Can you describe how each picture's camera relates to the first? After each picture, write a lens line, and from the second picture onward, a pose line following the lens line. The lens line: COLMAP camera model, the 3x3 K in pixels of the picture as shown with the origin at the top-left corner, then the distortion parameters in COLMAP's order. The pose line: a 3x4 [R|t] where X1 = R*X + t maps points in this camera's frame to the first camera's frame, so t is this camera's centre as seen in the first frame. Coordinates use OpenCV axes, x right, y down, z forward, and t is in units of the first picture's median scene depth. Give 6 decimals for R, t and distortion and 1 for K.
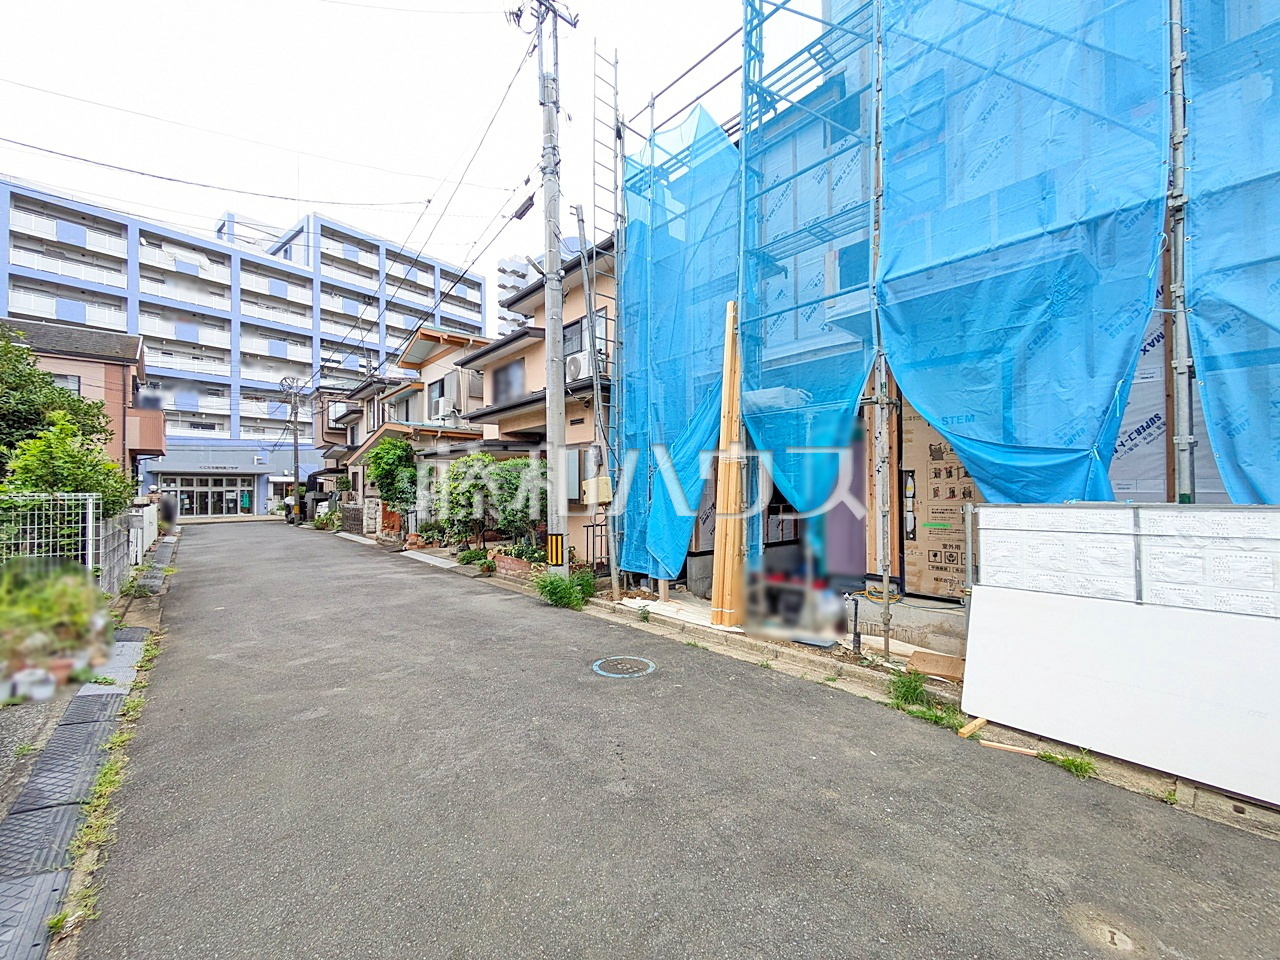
lens RADIAL K [[507.5, 0, 638.4], [0, 507.5, 480.6], [0, 0, 1]] dist [0.000082, 0.000971]
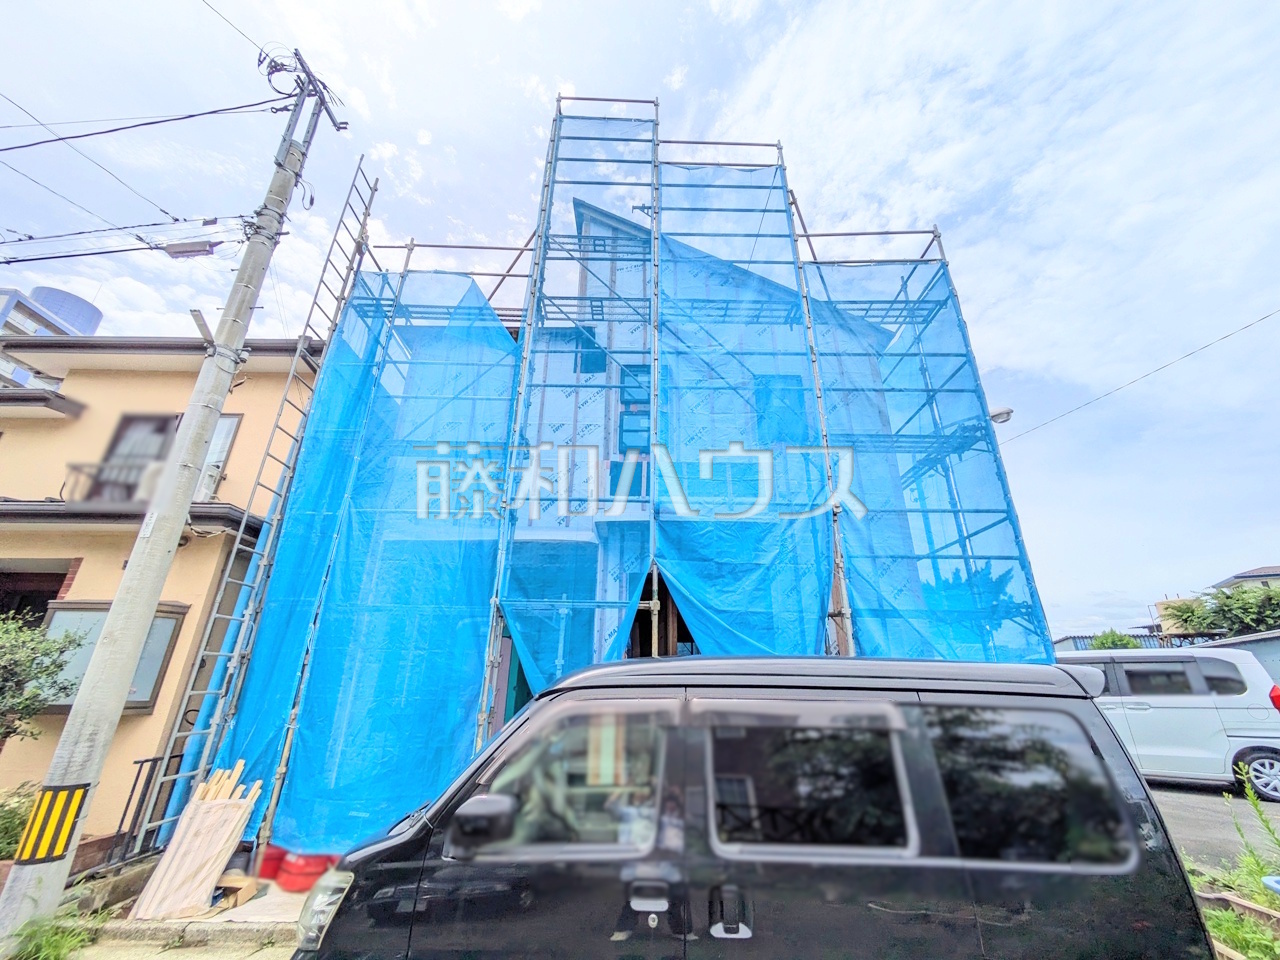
lens RADIAL K [[502.6, 0, 639.9], [0, 502.6, 483.6], [0, 0, 1]] dist [-0.000222, 0.000289]
pose [[0.660717, 0.291601, 0.691680, -0.251811], [-0.031140, 0.931315, -0.362881, -0.011112], [-0.749989, 0.218223, 0.624416, 0.229783]]
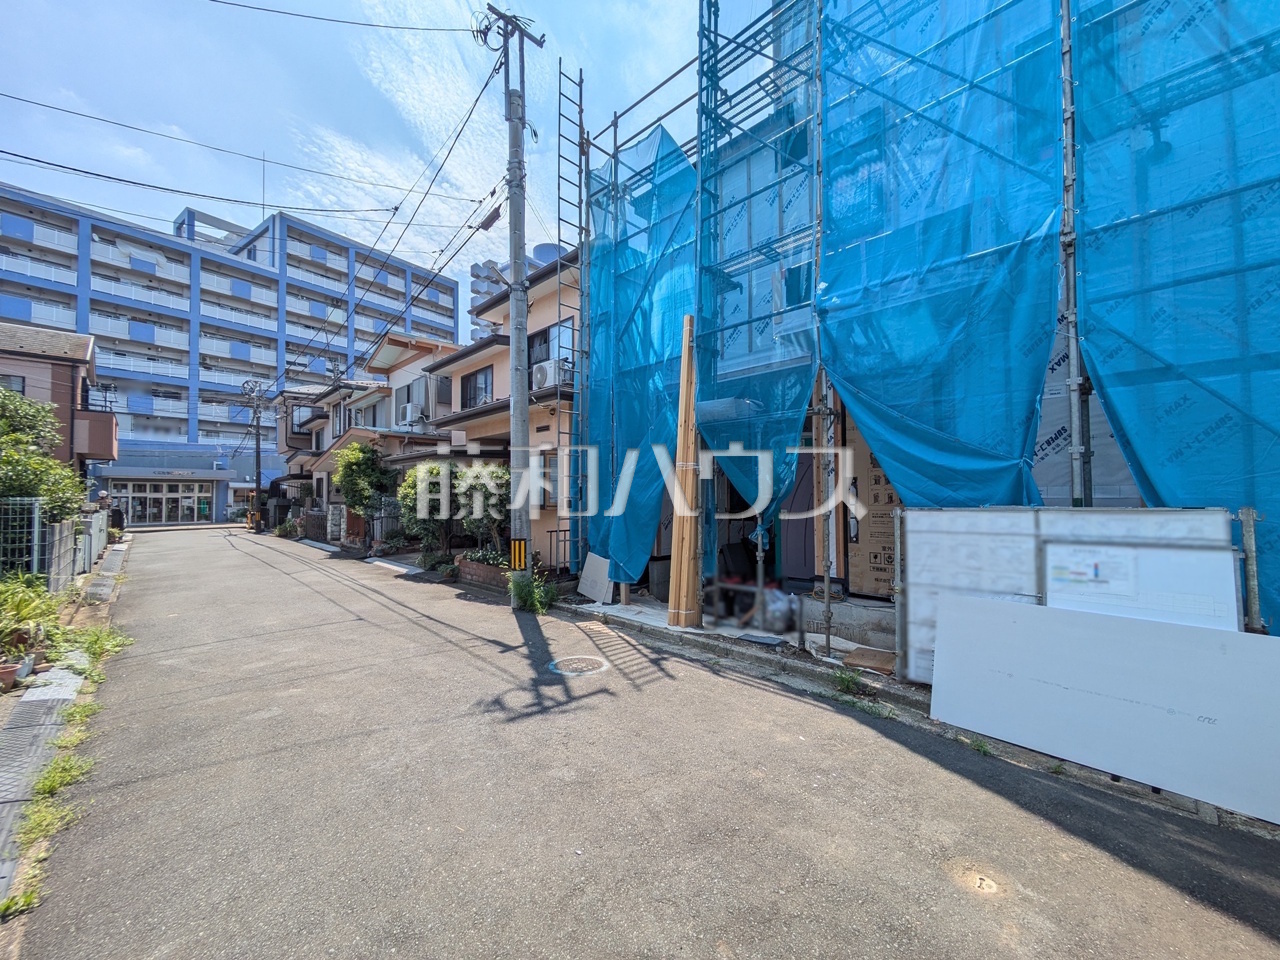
lens RADIAL K [[508.0, 0, 638.6], [0, 508.0, 481.4], [0, 0, 1]] dist [0.000526, 0.000485]
pose [[0.998775, 0.003304, 0.049374, 0.030111], [-0.002669, 0.999913, -0.012920, 0.002867], [-0.049413, 0.012773, 0.998697, -0.035051]]
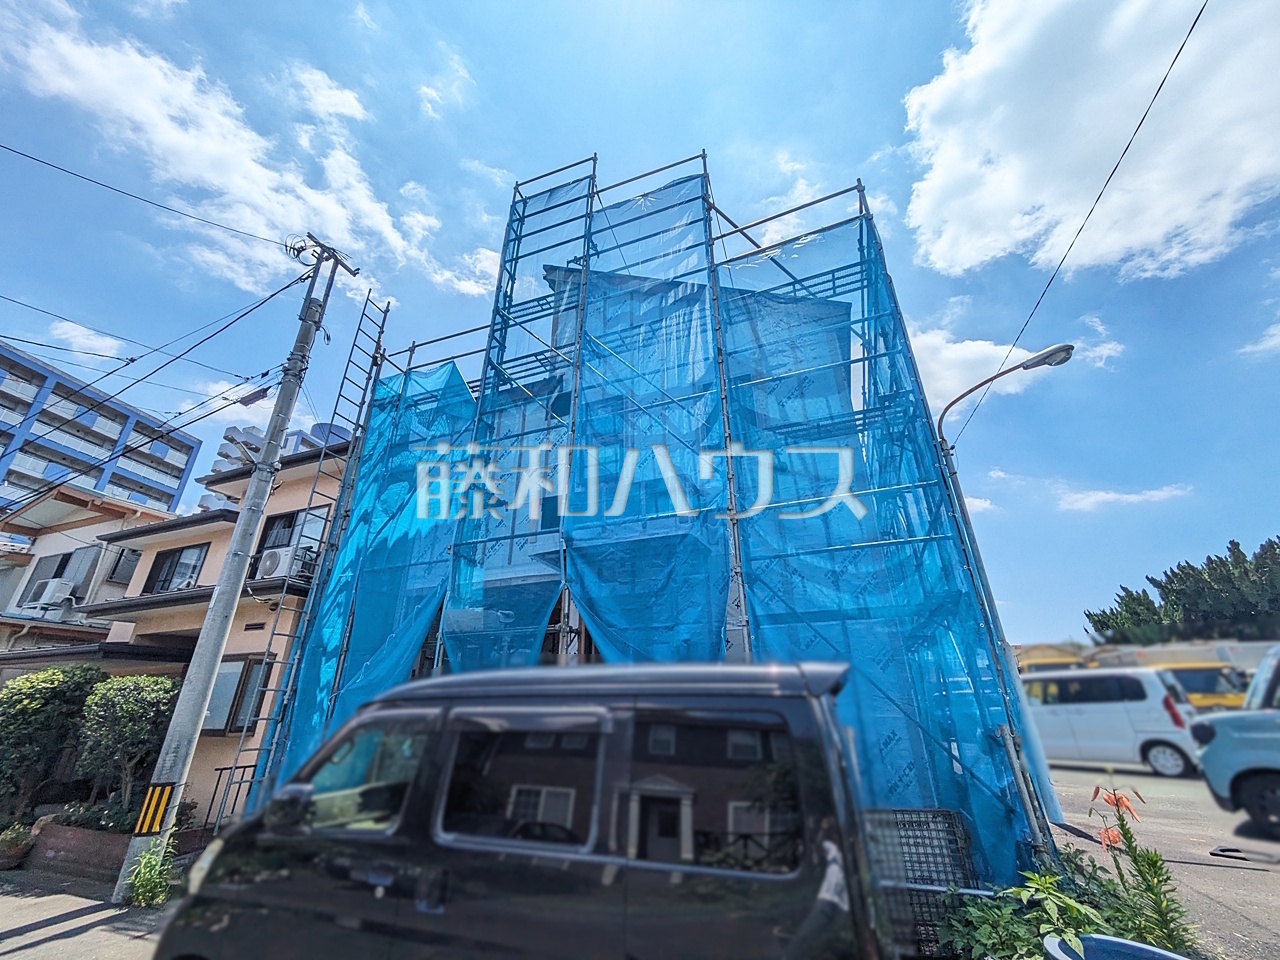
lens RADIAL K [[507.5, 0, 638.4], [0, 507.5, 480.6], [0, 0, 1]] dist [0.000082, 0.000971]
pose [[0.888618, 0.189646, 0.417603, 0.068498], [-0.005586, 0.914917, -0.403604, -0.003373], [-0.458613, 0.356317, 0.814071, -0.089315]]
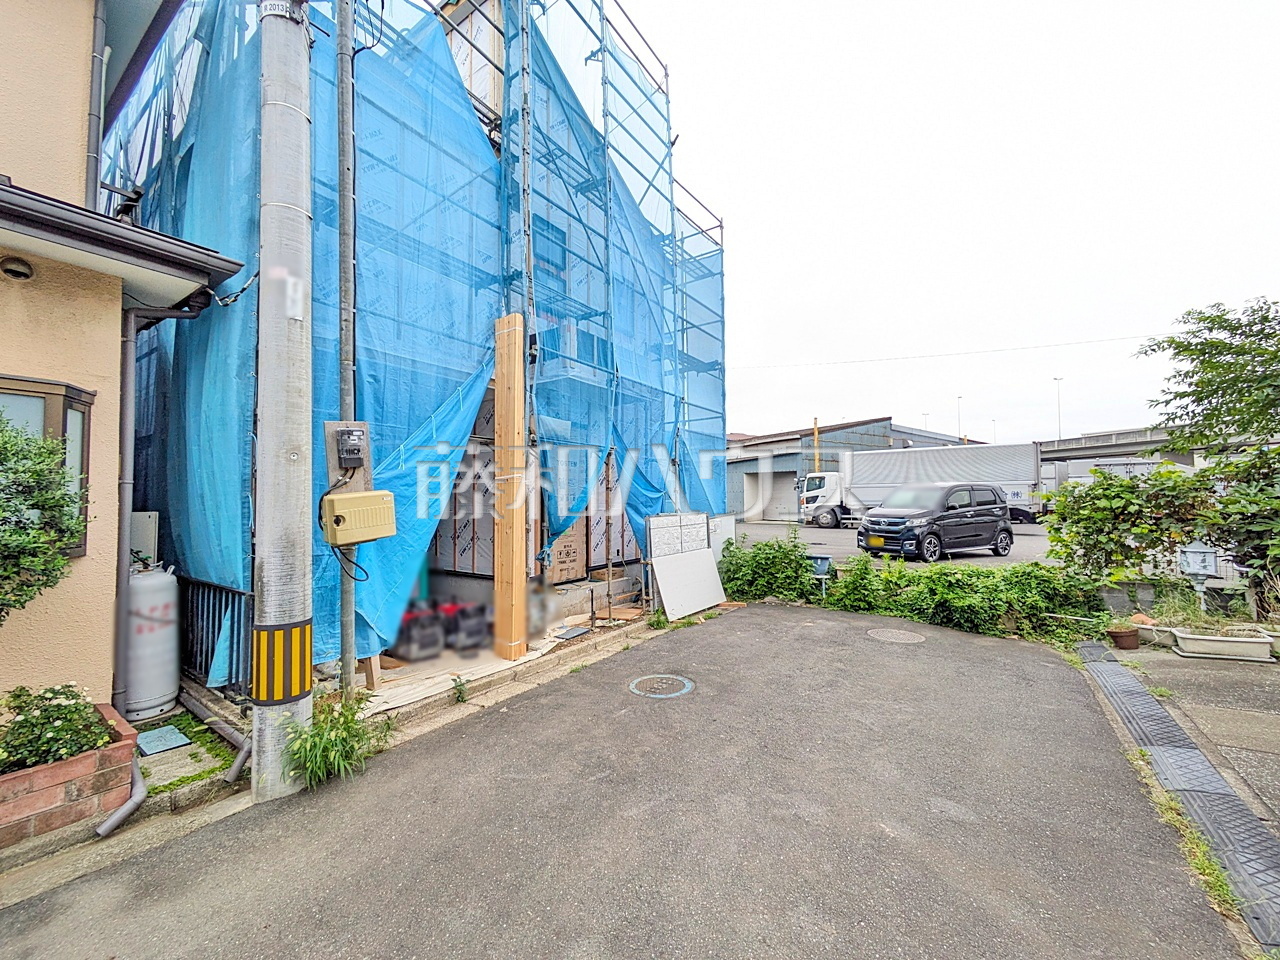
lens RADIAL K [[508.0, 0, 638.6], [0, 508.0, 481.4], [0, 0, 1]] dist [0.000526, 0.000485]
pose [[-0.244572, 0.045817, 0.968548, -0.754967], [-0.011491, 0.998676, -0.050144, 0.008712], [-0.969563, -0.023393, -0.243722, 0.965711]]
